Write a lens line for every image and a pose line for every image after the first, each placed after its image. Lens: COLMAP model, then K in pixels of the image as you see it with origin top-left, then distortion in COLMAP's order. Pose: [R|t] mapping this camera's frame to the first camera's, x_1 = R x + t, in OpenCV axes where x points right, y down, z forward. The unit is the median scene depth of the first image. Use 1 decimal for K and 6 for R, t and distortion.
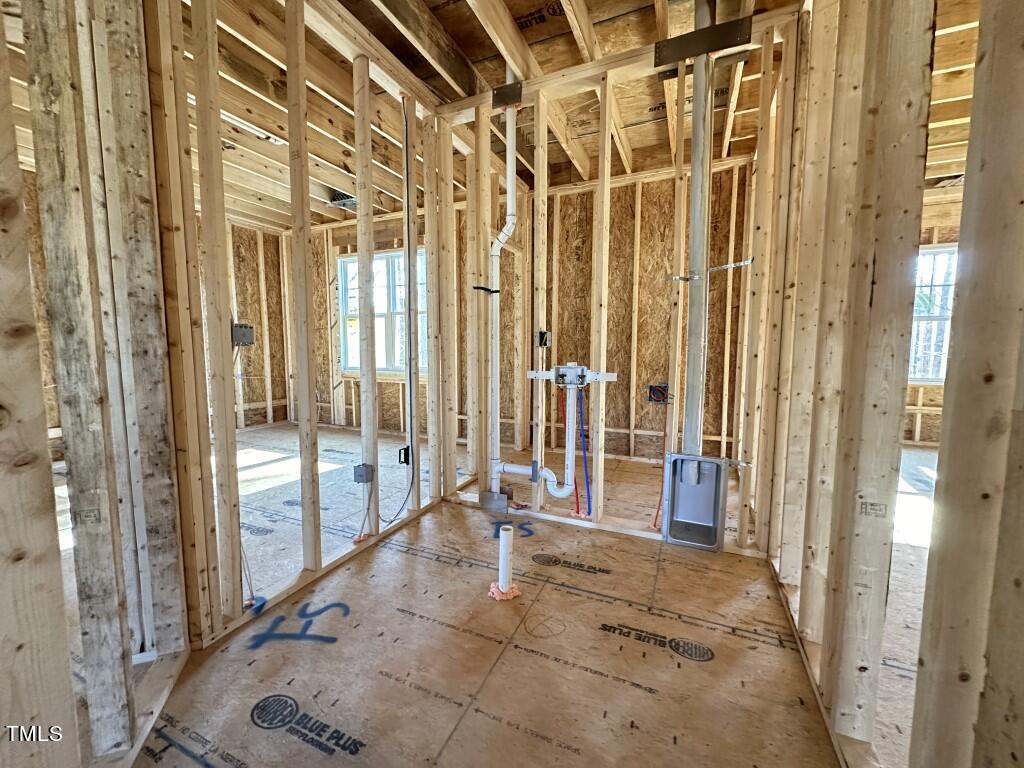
lens RADIAL K [[406.7, 0, 516.5], [0, 406.7, 384.5], [0, 0, 1]] dist [-0.002845, -0.000298]
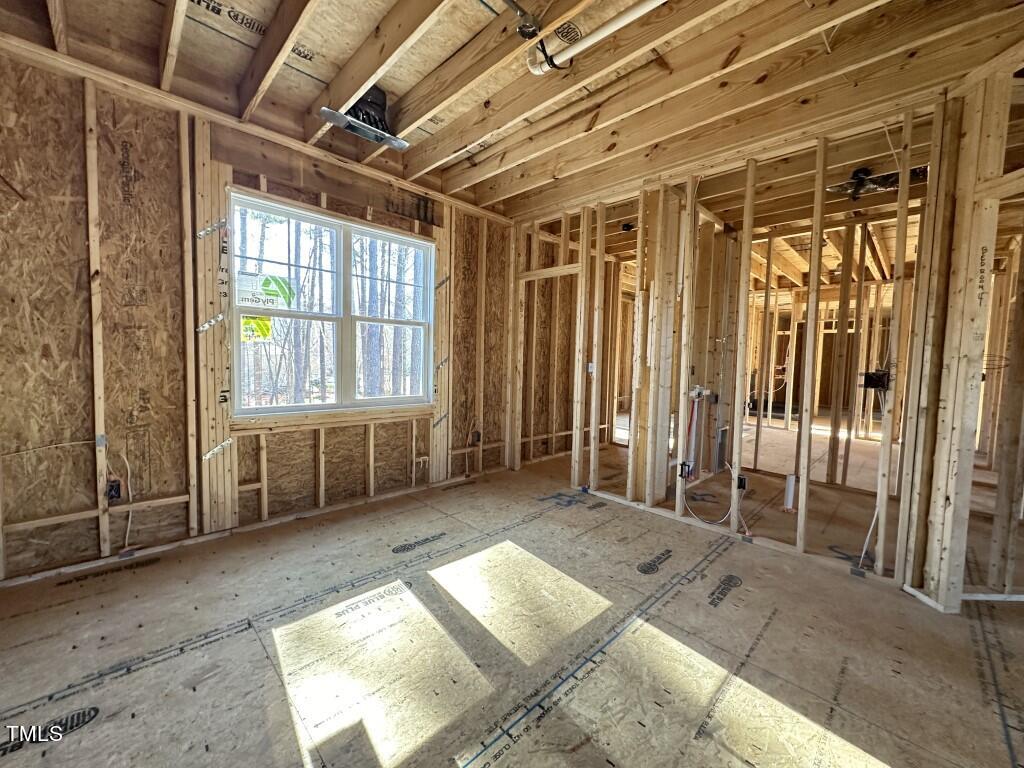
lens RADIAL K [[406.7, 0, 506.0], [0, 406.7, 384.3], [0, 0, 1]] dist [-0.002845, -0.000298]
pose [[0.371518, -0.051130, 0.927017, -0.764602], [0.058760, 0.997776, 0.031484, -0.071201], [-0.926564, 0.042775, 0.373696, 0.507524]]
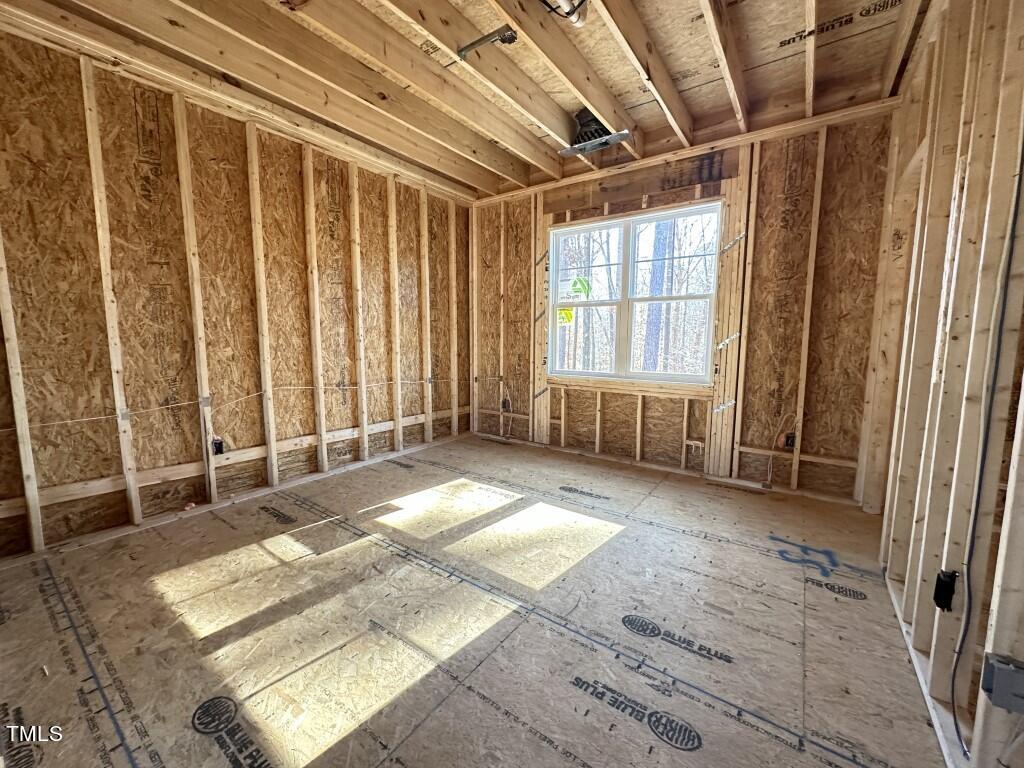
lens RADIAL K [[406.7, 0, 516.8], [0, 406.7, 385.9], [0, 0, 1]] dist [-0.002845, -0.000298]
pose [[0.979452, 0.027502, -0.199793, -0.332732], [-0.022905, 0.999418, 0.025286, -0.031446], [0.200372, -0.020190, 0.979512, 0.220429]]
